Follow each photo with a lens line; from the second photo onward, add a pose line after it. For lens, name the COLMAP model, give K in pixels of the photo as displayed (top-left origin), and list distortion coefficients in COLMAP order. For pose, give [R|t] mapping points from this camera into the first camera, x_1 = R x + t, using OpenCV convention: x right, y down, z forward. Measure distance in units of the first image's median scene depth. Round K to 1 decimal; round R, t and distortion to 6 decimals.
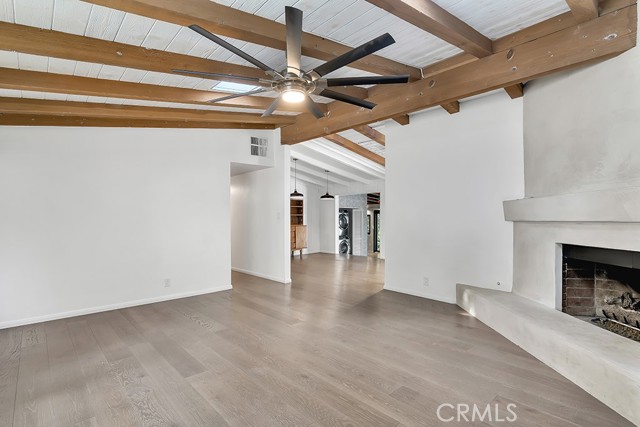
lens RADIAL K [[312.3, 0, 317.3], [0, 312.3, 214.1], [0, 0, 1]] dist [-0.012416, -0.001156]
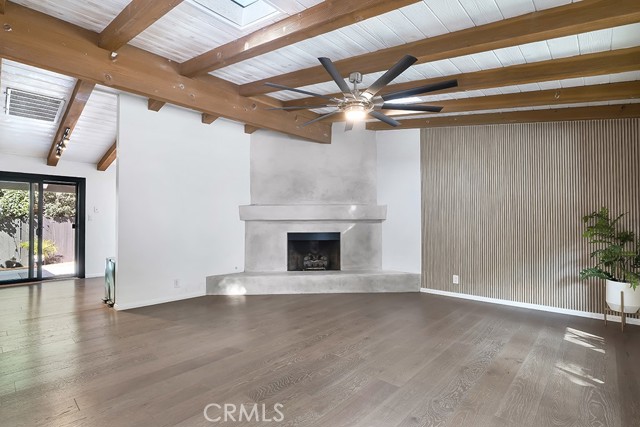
lens RADIAL K [[312.3, 0, 317.5], [0, 312.3, 218.3], [0, 0, 1]] dist [-0.012416, -0.001156]
pose [[-0.080574, 0.006219, 0.996729, -0.611636], [-0.010817, 0.999916, -0.007113, 0.014608], [-0.996690, -0.011355, -0.080500, 0.606381]]
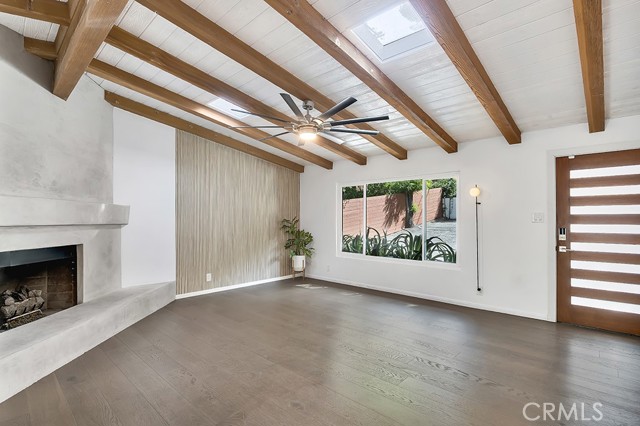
lens RADIAL K [[312.3, 0, 318.3], [0, 312.3, 215.9], [0, 0, 1]] dist [-0.012416, -0.001156]
pose [[-0.998023, 0.005303, -0.062619, -0.018129], [0.007163, 0.999539, -0.029521, 0.015944], [0.062434, -0.029911, -0.997601, 1.173858]]
